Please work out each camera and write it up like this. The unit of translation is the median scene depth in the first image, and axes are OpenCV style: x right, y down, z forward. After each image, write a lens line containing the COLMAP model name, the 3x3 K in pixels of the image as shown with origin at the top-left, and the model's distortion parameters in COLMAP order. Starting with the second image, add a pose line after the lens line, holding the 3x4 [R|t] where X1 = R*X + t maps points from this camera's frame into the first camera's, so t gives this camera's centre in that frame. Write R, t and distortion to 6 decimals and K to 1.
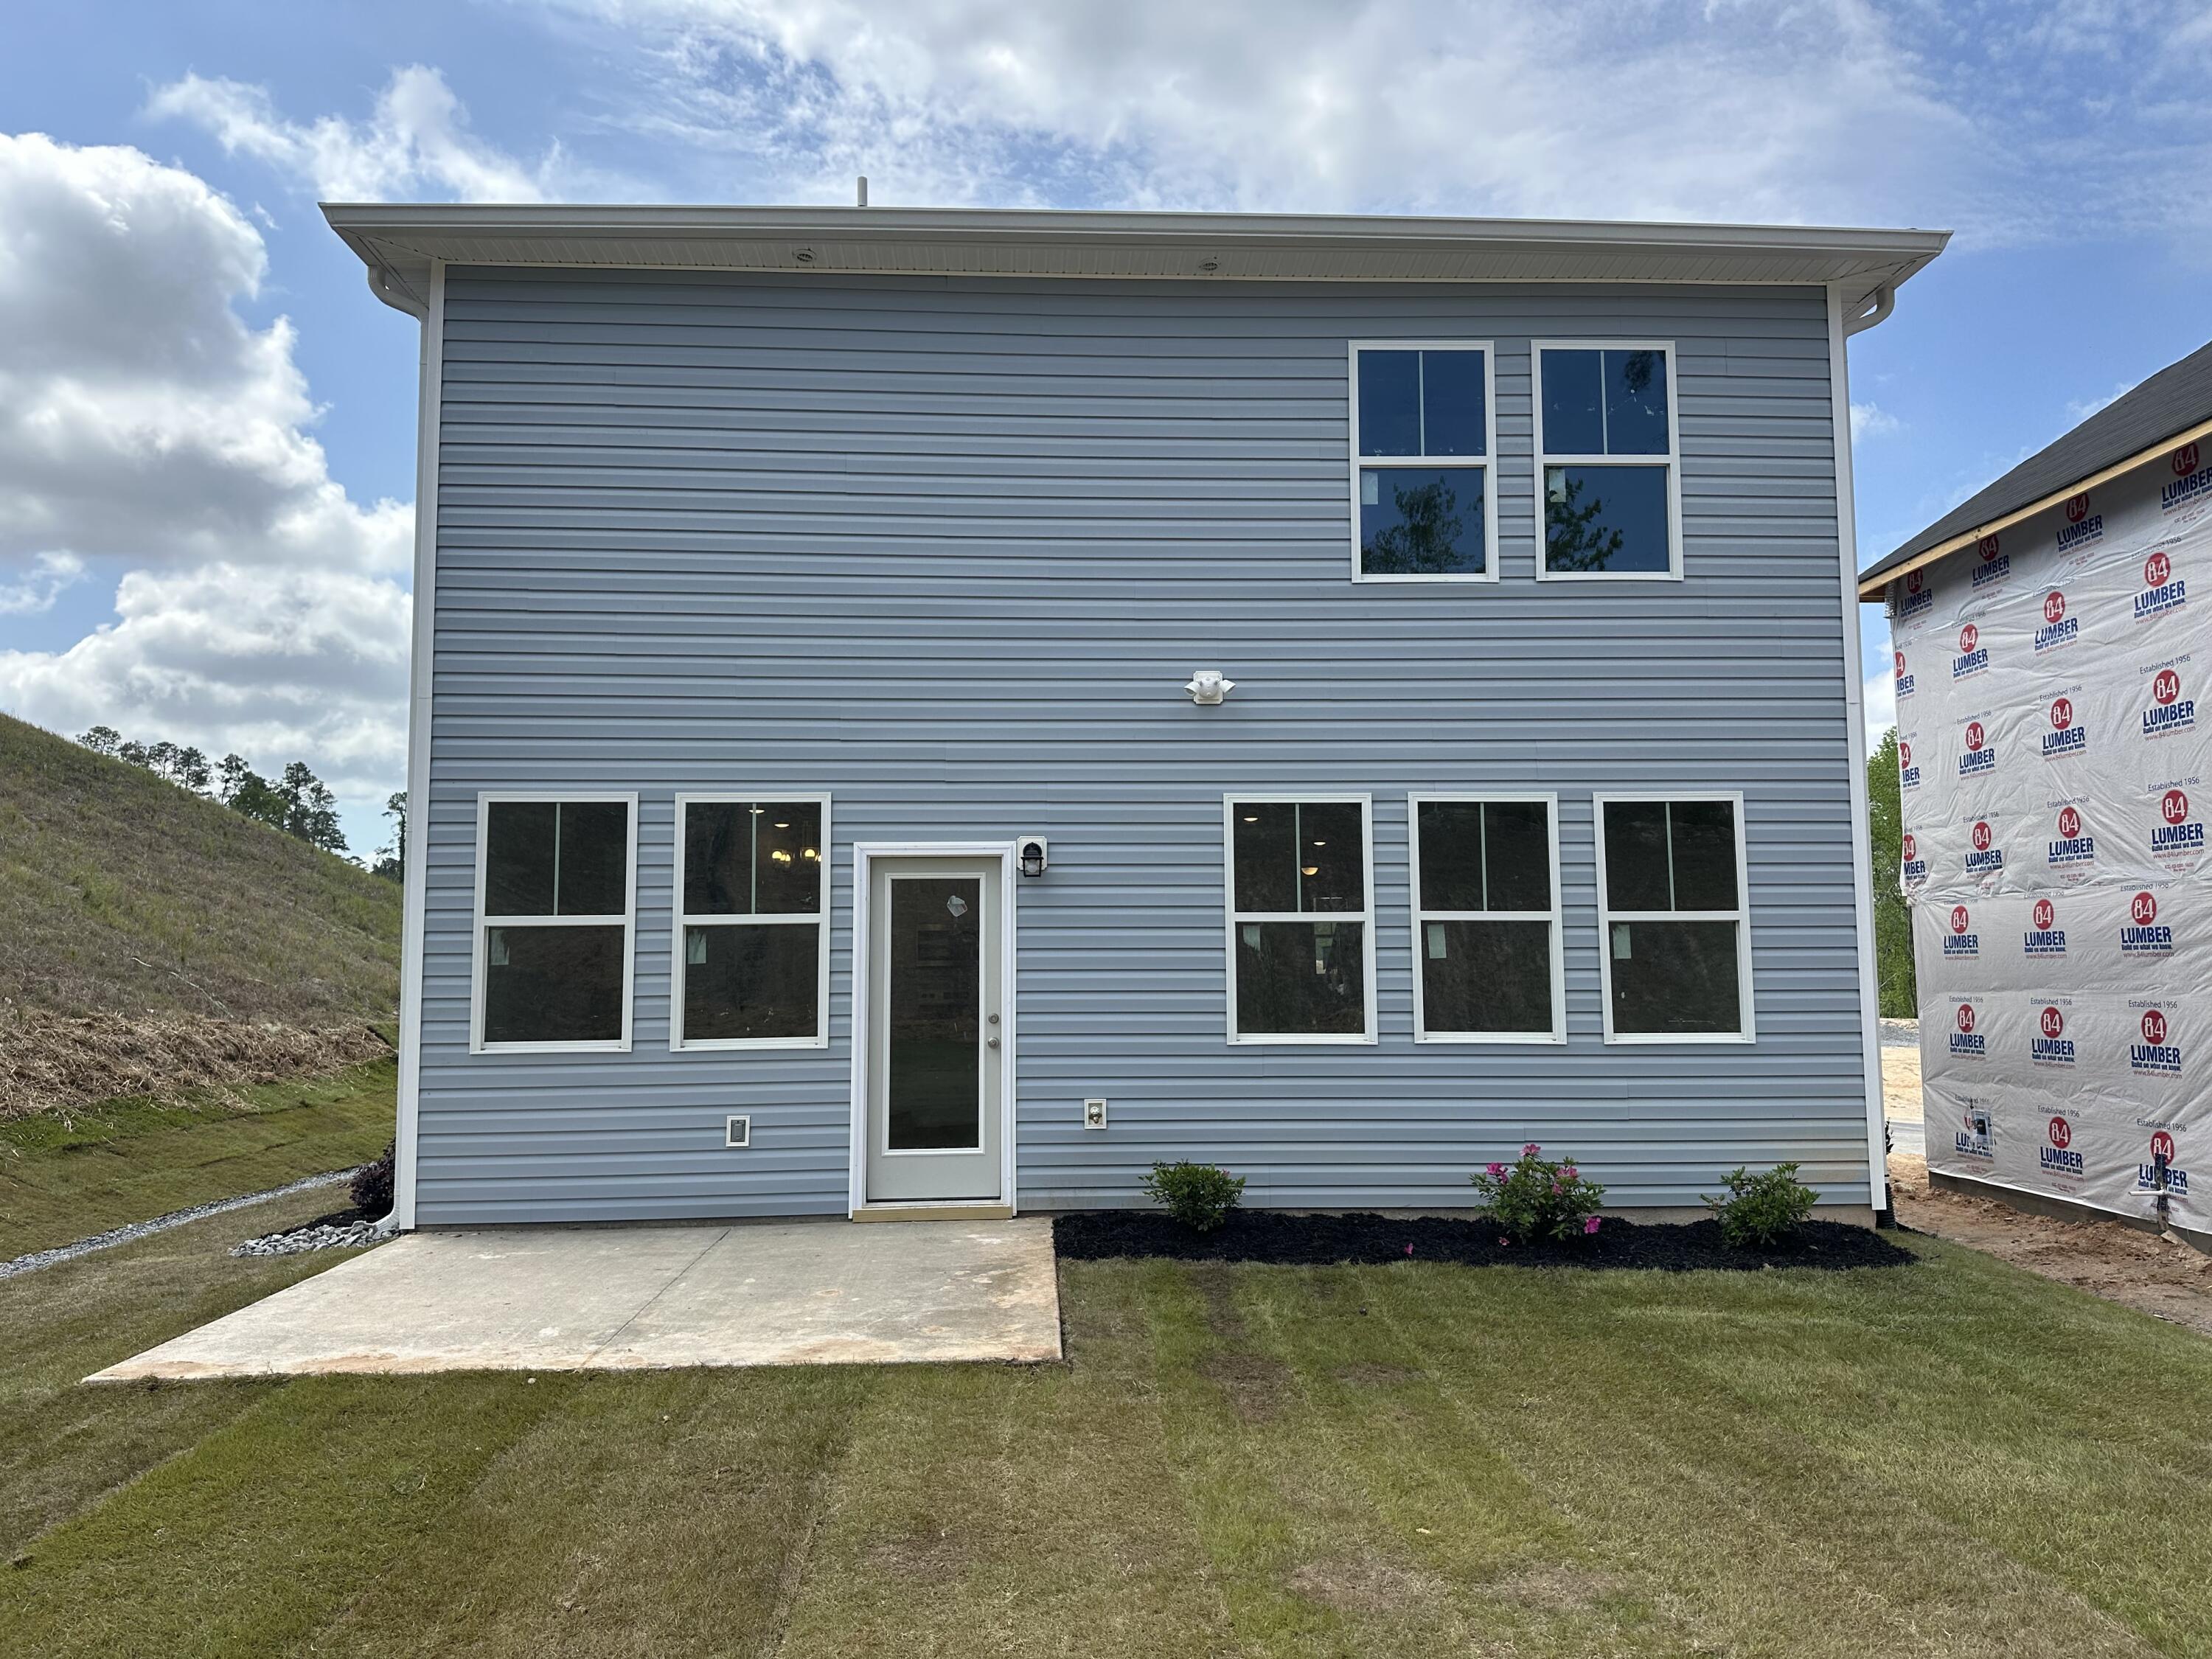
lens RADIAL K [[1547.0, 0, 1108.3], [0, 1547.0, 833.0], [0, 0, 1]] dist [-0.001430, -0.001866]
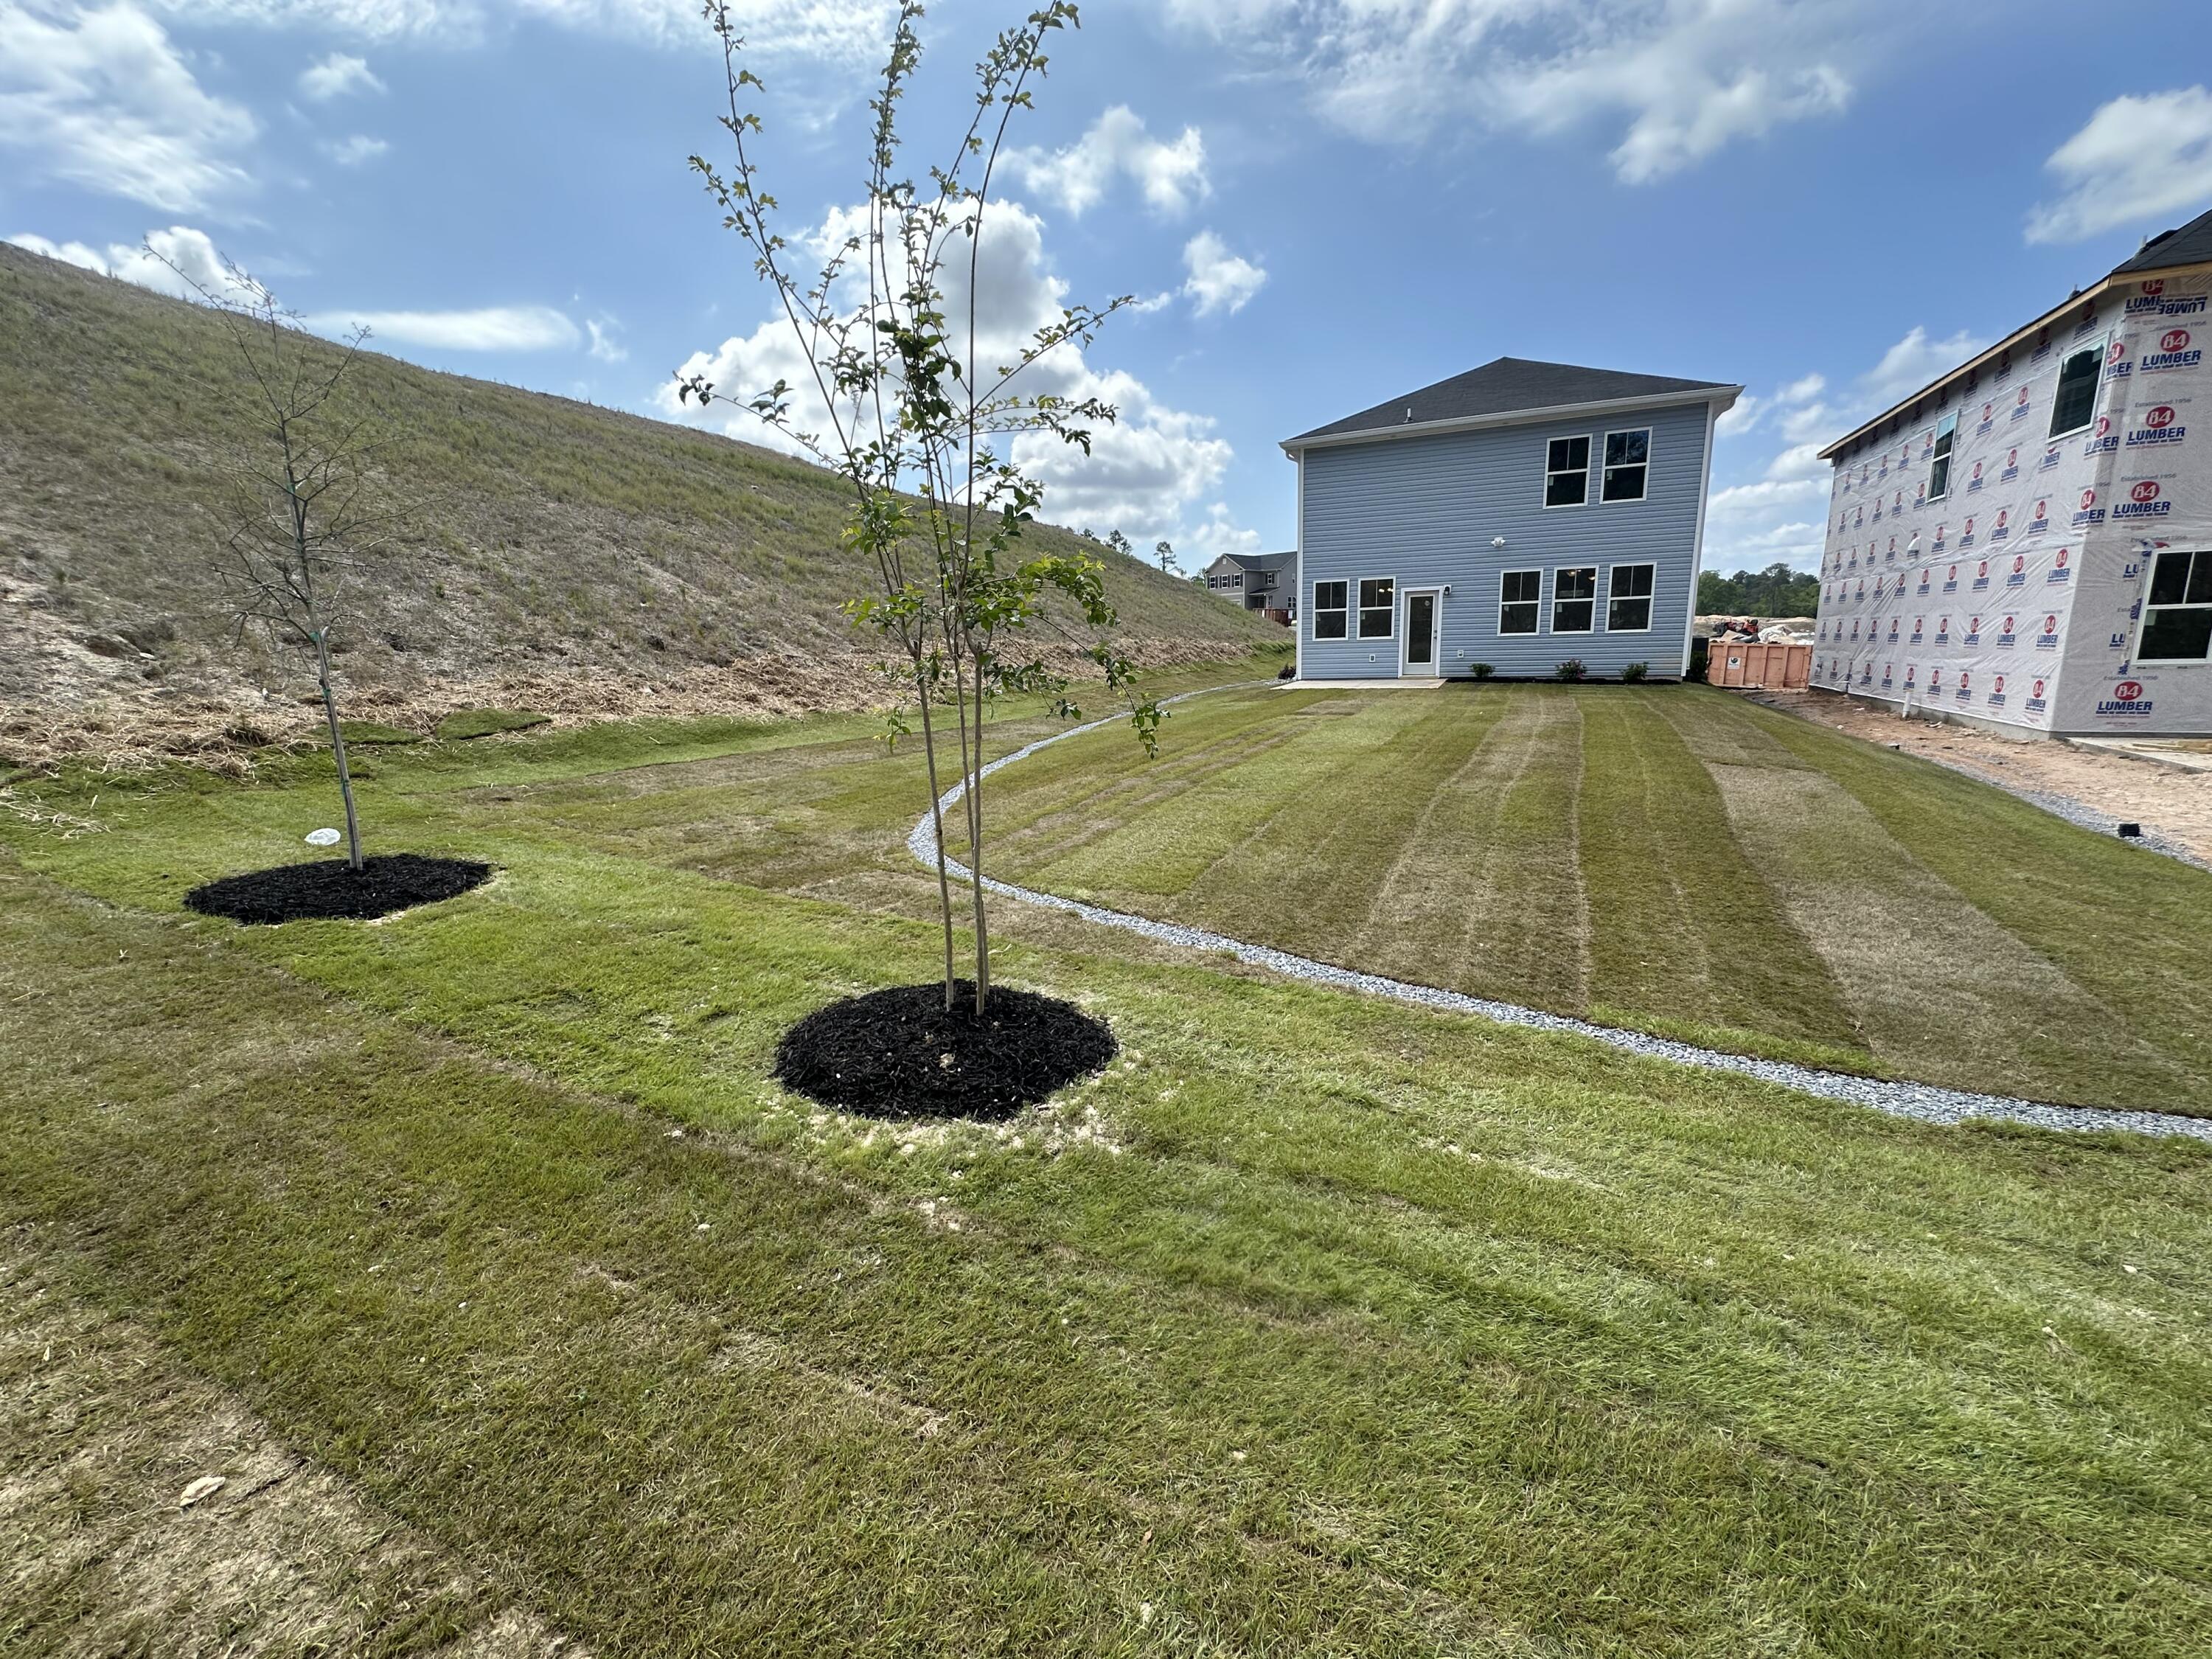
lens RADIAL K [[883.7, 0, 1111.6], [0, 883.7, 829.3], [0, 0, 1]] dist [0.000836, 0.000602]
pose [[0.914451, 0.064047, -0.399597, 0.109118], [0.066422, 0.950255, 0.304307, -0.147443], [0.399209, -0.304816, 0.864708, -1.503747]]
